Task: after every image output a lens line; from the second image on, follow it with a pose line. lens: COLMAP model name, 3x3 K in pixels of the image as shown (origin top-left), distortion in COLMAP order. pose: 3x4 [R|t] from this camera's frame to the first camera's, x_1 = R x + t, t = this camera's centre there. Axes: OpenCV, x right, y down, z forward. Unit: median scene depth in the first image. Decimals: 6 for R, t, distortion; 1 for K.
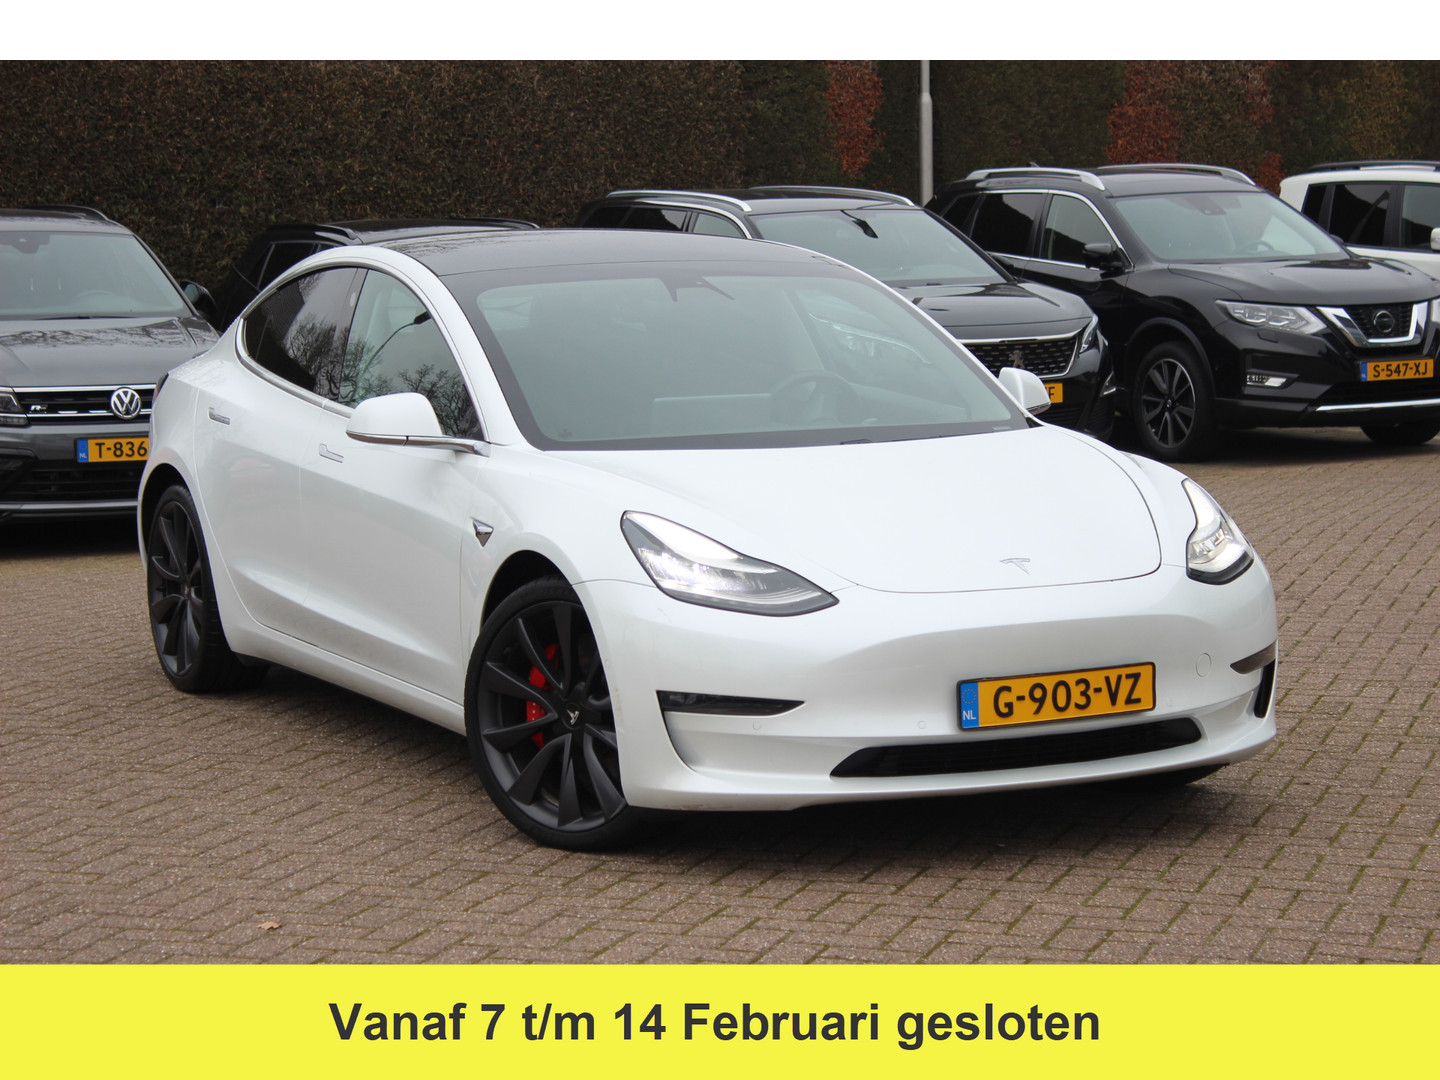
lens RADIAL K [[3388.6, 0, 718.0], [0, 3388.6, 539.9], [0, 0, 1]] dist [-0.027015, 0.000000]
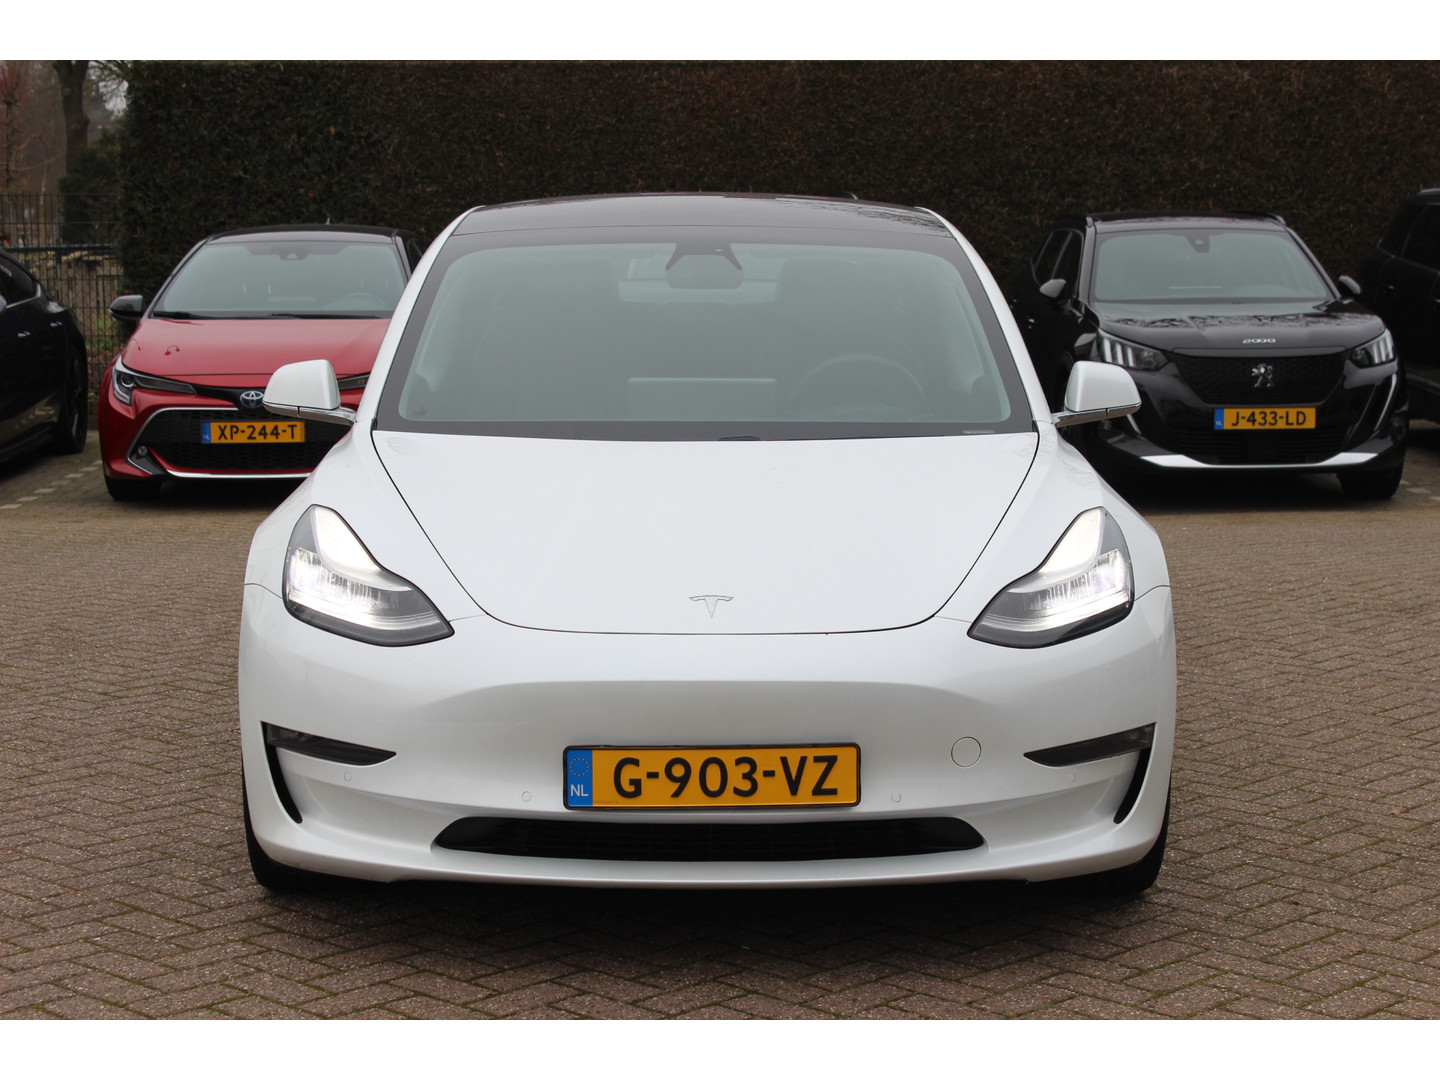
lens RADIAL K [[2693.9, 0, 717.9], [0, 2693.9, 533.9], [0, 0, 1]] dist [-0.018671, 0.000000]
pose [[0.900698, 0.064765, -0.429591, 0.134788], [-0.057042, 0.997895, 0.030845, -0.010688], [0.430685, -0.003278, 0.902497, 0.163007]]
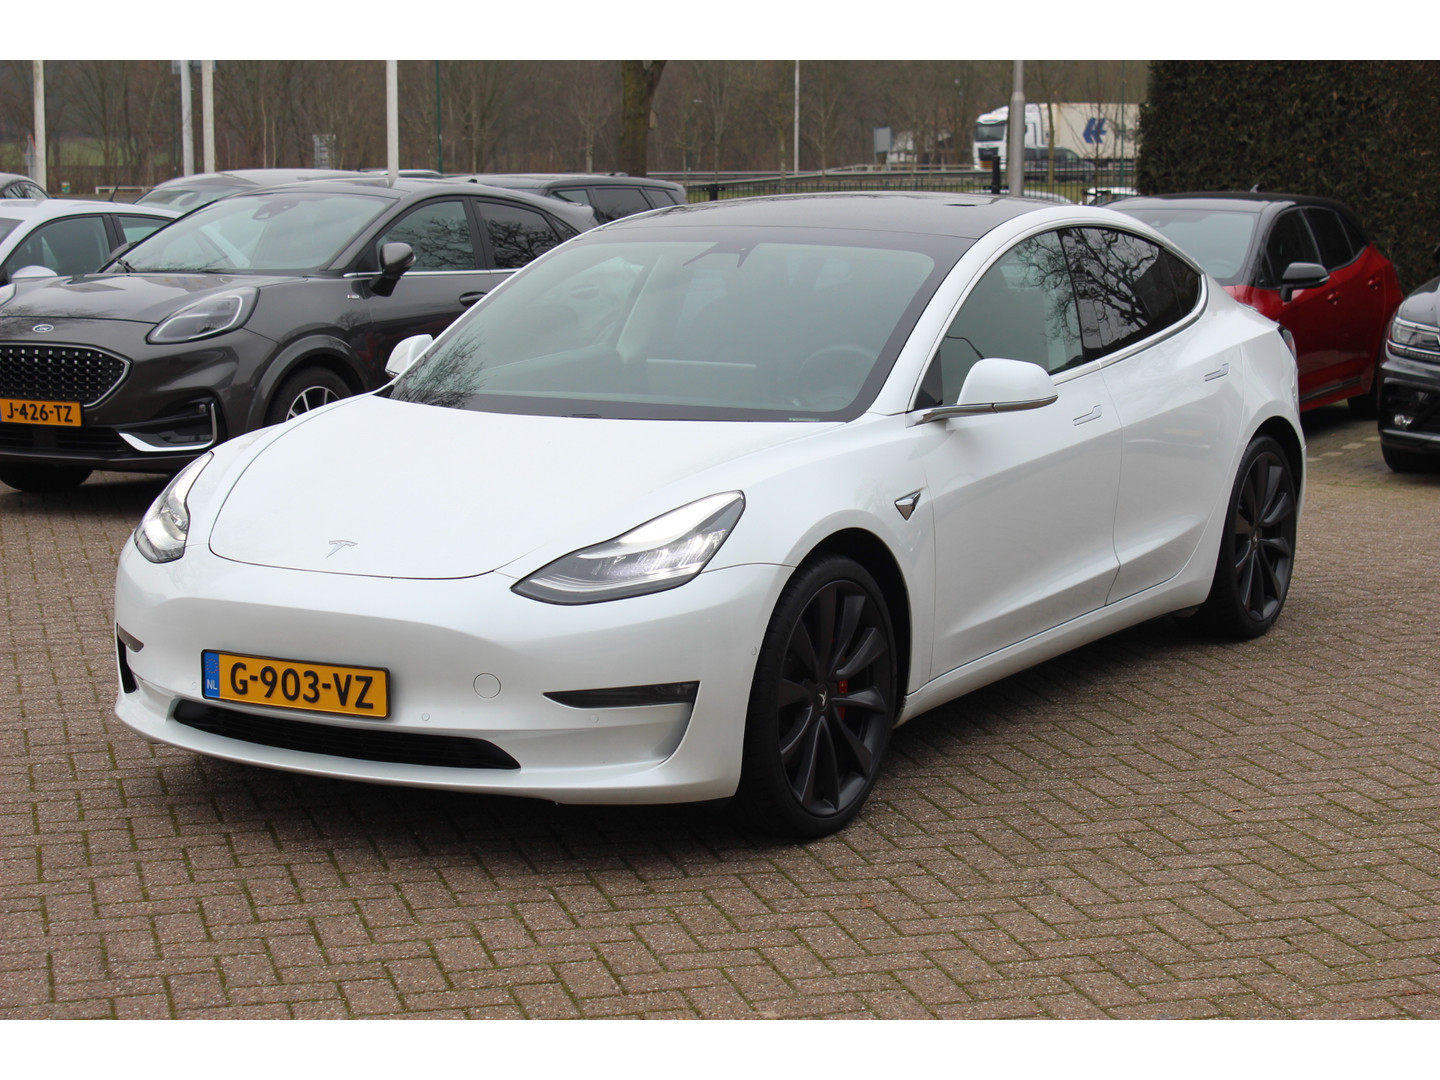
lens RADIAL K [[2693.9, 0, 715.3], [0, 2693.9, 547.2], [0, 0, 1]] dist [-0.018671, 0.000000]
pose [[0.544250, 0.130834, -0.828658, 0.297444], [-0.089798, 0.991175, 0.097515, -0.029425], [0.834103, 0.021339, 0.551196, 0.248830]]
